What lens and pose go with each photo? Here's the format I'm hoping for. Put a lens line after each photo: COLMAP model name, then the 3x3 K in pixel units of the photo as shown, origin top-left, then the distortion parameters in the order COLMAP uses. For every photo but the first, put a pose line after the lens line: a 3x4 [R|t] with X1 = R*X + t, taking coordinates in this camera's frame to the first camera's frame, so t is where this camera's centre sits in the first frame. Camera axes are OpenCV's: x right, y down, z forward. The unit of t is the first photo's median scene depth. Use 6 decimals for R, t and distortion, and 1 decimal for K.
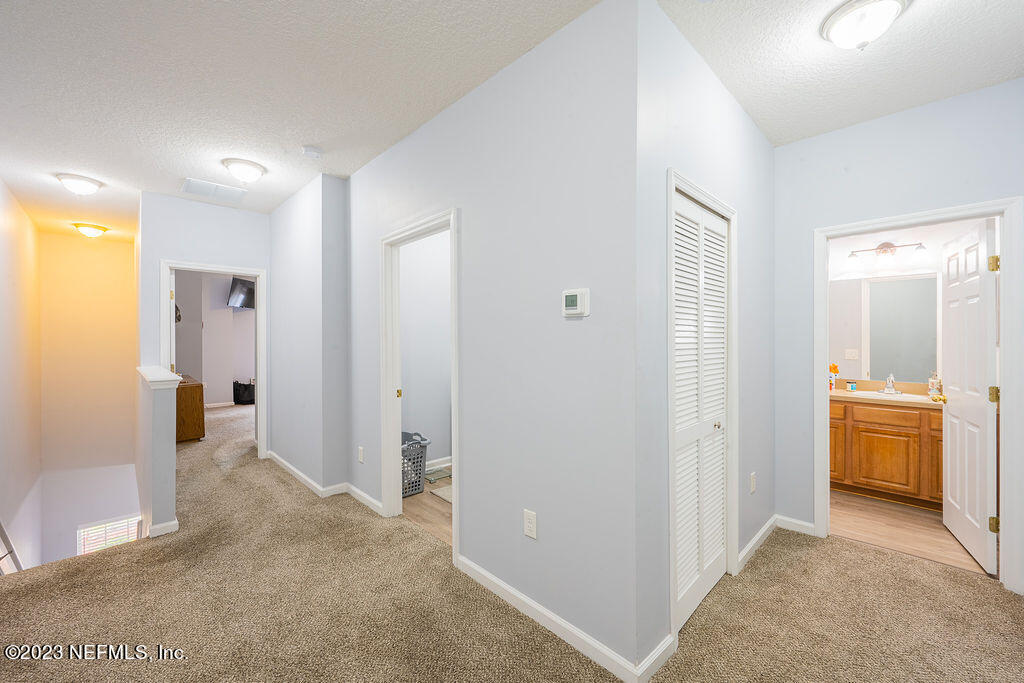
lens RADIAL K [[401.8, 0, 511.7], [0, 401.8, 341.1], [0, 0, 1]] dist [-0.000469, -0.000052]
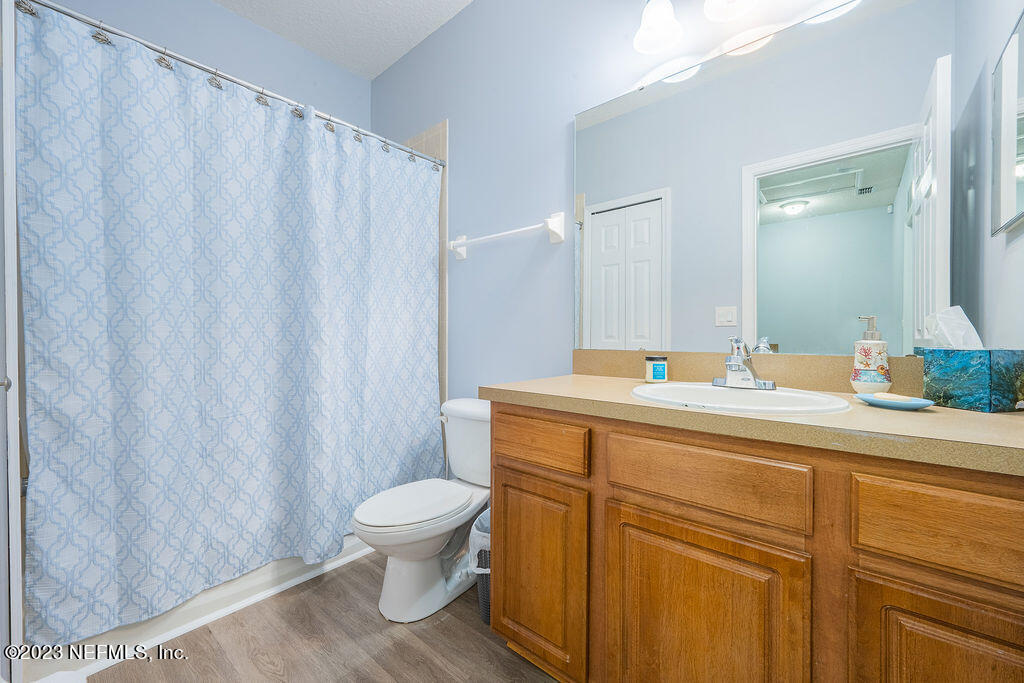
lens RADIAL K [[401.8, 0, 512.7], [0, 401.8, 340.7], [0, 0, 1]] dist [-0.000469, -0.000052]
pose [[0.996667, 0.000748, 0.081576, 0.805191], [-0.000711, 1.000000, -0.000485, 0.102105], [-0.081576, 0.000425, 0.996667, 0.765028]]
